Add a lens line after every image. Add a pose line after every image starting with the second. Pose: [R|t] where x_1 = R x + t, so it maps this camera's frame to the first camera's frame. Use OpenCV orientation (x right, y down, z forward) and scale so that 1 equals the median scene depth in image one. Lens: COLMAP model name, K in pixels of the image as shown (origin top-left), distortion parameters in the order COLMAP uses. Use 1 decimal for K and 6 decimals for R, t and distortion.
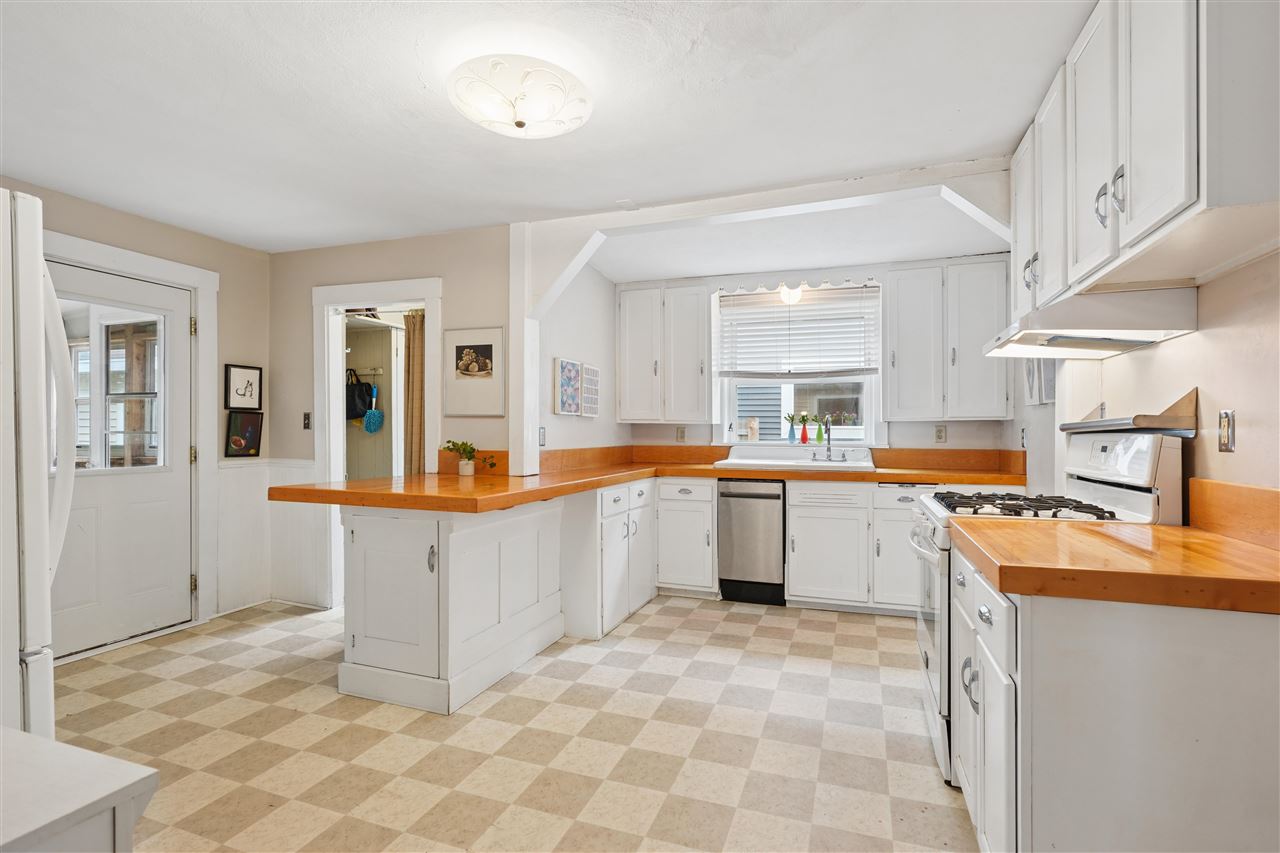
lens RADIAL K [[588.3, 0, 641.9], [0, 588.3, 424.6], [0, 0, 1]] dist [-0.001783, 0.000436]
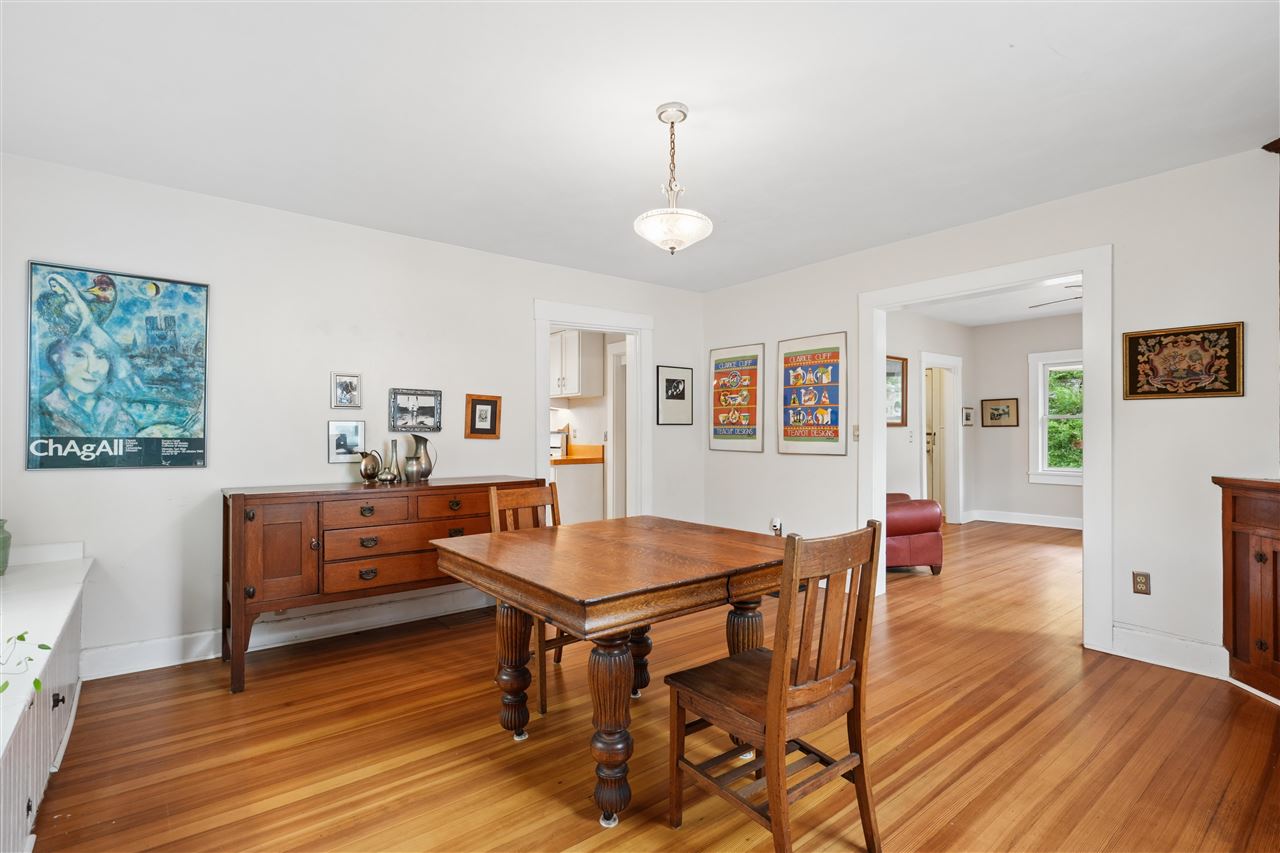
lens RADIAL K [[588.3, 0, 638.5], [0, 588.3, 429.0], [0, 0, 1]] dist [-0.001783, 0.000436]
pose [[0.526855, 0.003664, 0.849948, -1.202257], [-0.006792, 0.999977, -0.000101, -0.010223], [-0.849928, -0.005720, 0.526867, -0.836193]]
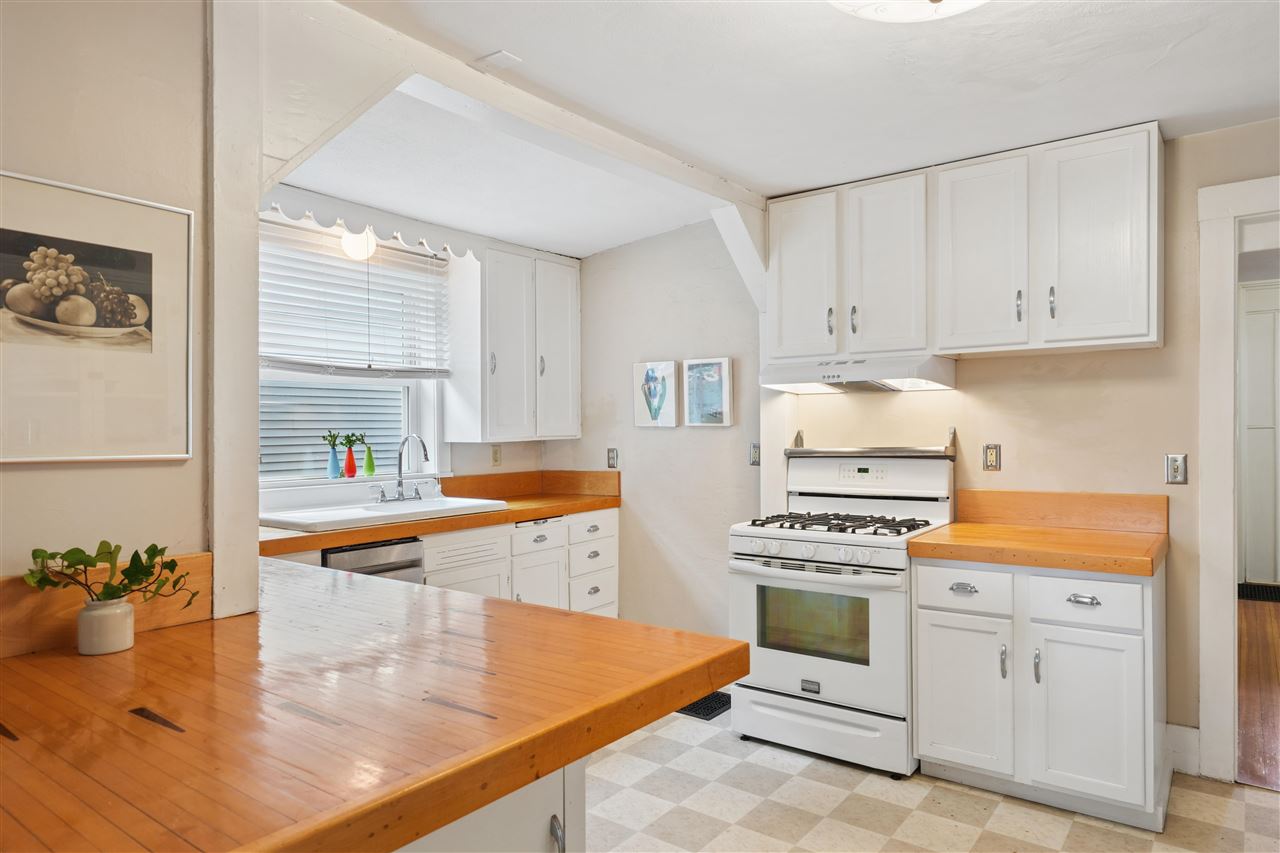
lens RADIAL K [[797.5, 0, 637.5], [0, 797.5, 430.9], [0, 0, 1]] dist [0.027947, 0.000288]
pose [[0.301592, -0.009263, 0.953392, -0.614308], [-0.000059, 0.999953, 0.009734, -0.036273], [-0.953437, -0.002992, 0.301577, 0.577875]]
